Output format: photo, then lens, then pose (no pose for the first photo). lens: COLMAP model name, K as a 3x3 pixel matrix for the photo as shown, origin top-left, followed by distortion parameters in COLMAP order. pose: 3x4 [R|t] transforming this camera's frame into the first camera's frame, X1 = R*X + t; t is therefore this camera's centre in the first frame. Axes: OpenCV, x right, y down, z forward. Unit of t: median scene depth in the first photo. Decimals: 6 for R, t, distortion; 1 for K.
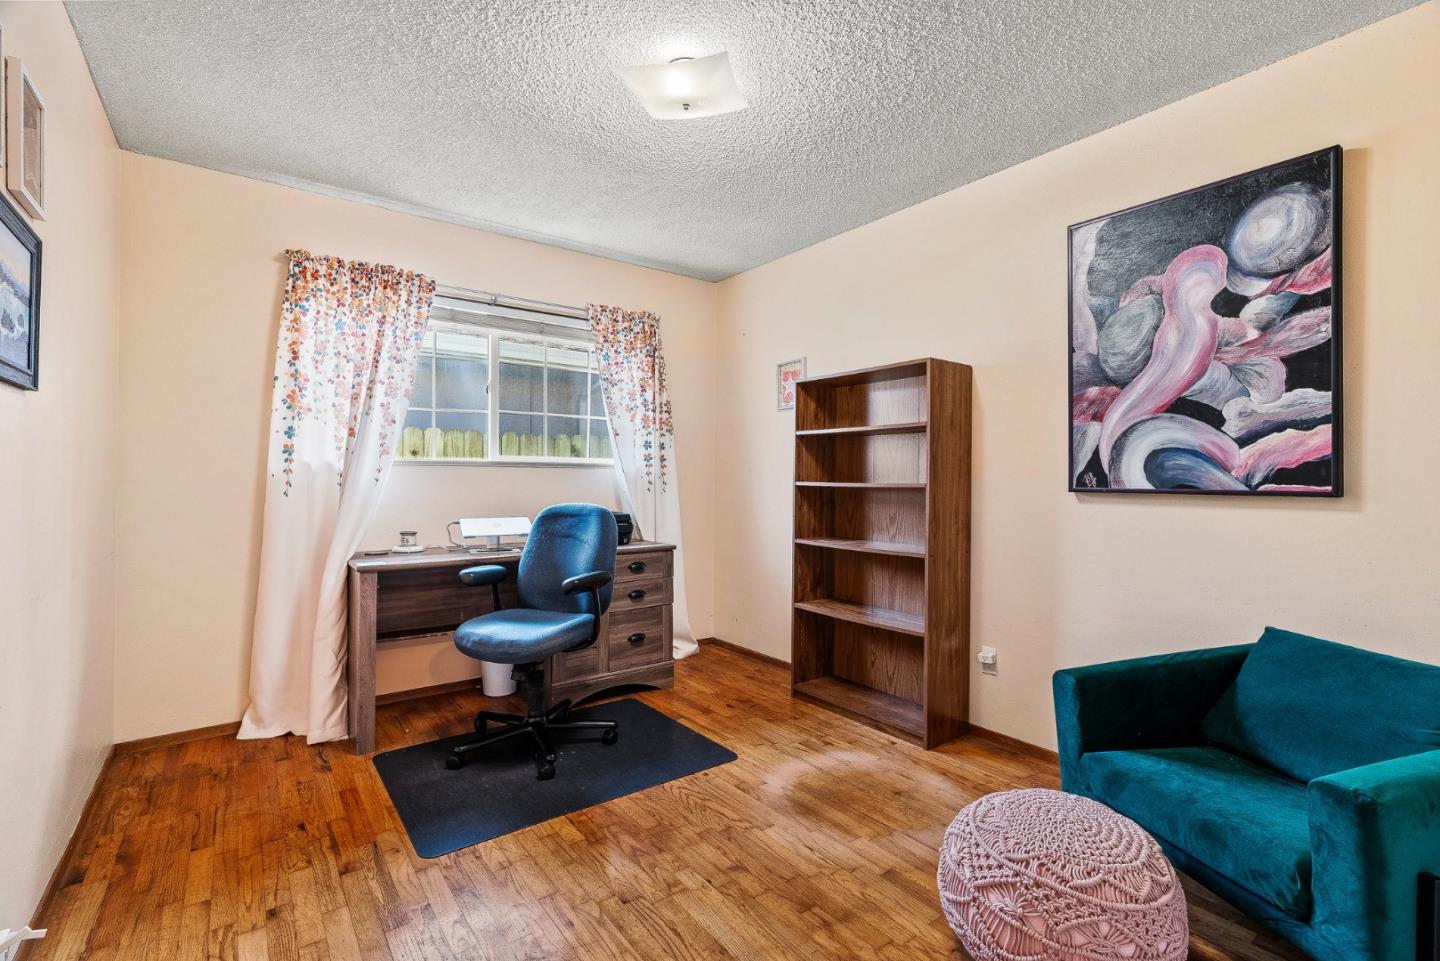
lens RADIAL K [[652.7, 0, 719.2], [0, 652.7, 474.0], [0, 0, 1]] dist [-0.002496, -0.000370]
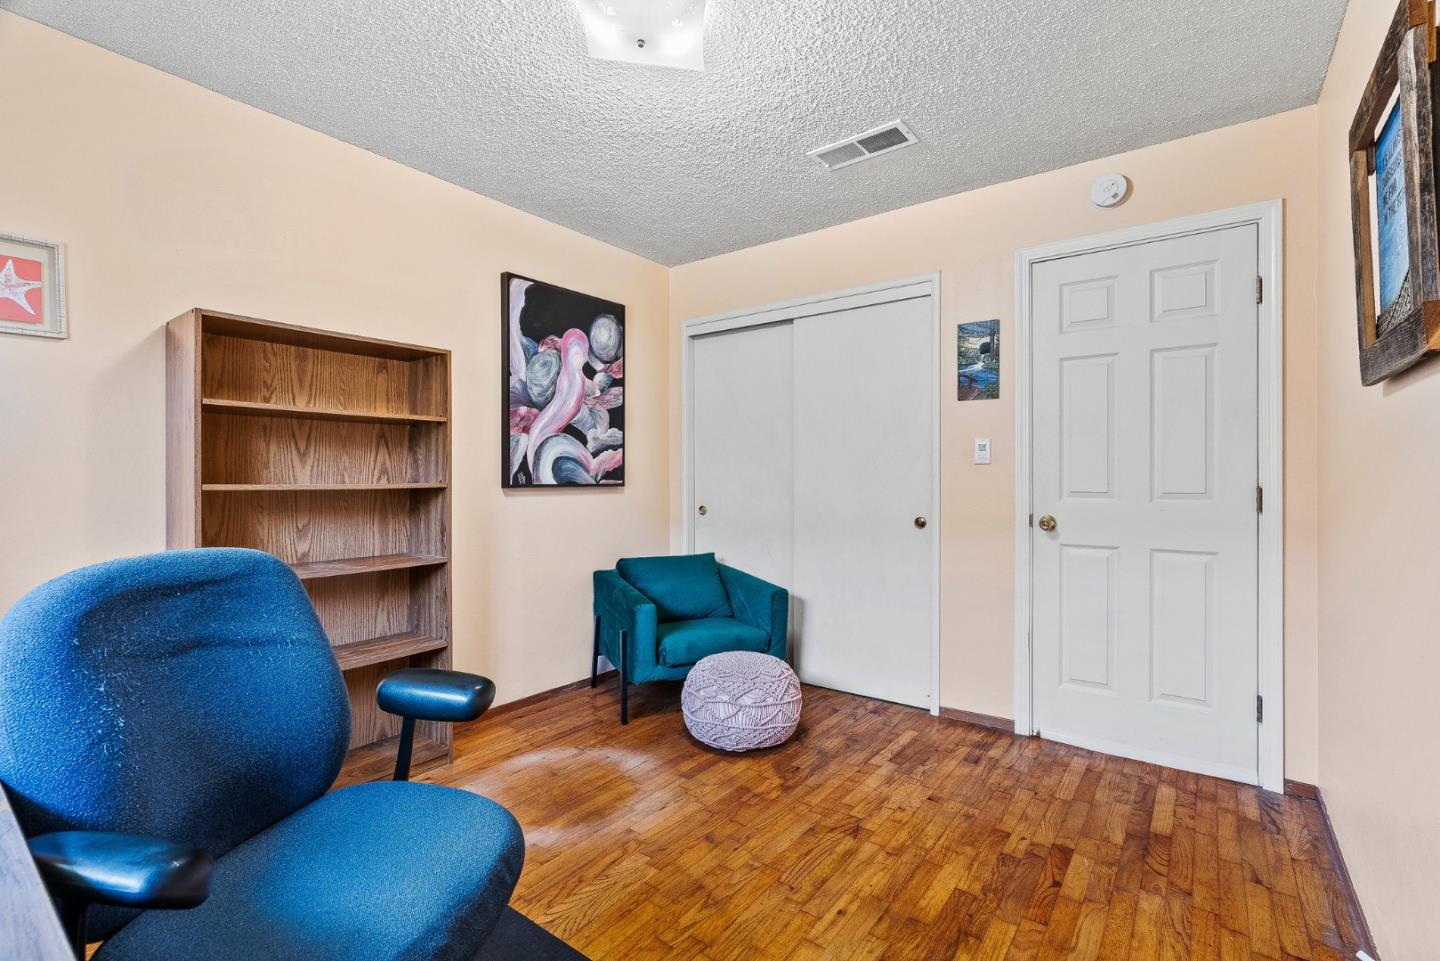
lens RADIAL K [[652.7, 0, 719.2], [0, 652.7, 474.0], [0, 0, 1]] dist [-0.002496, -0.000370]
pose [[-0.281272, -0.001837, 0.959626, -0.895120], [-0.008635, 0.999963, -0.000616, -0.001872], [-0.959589, -0.008459, -0.281278, 1.137267]]
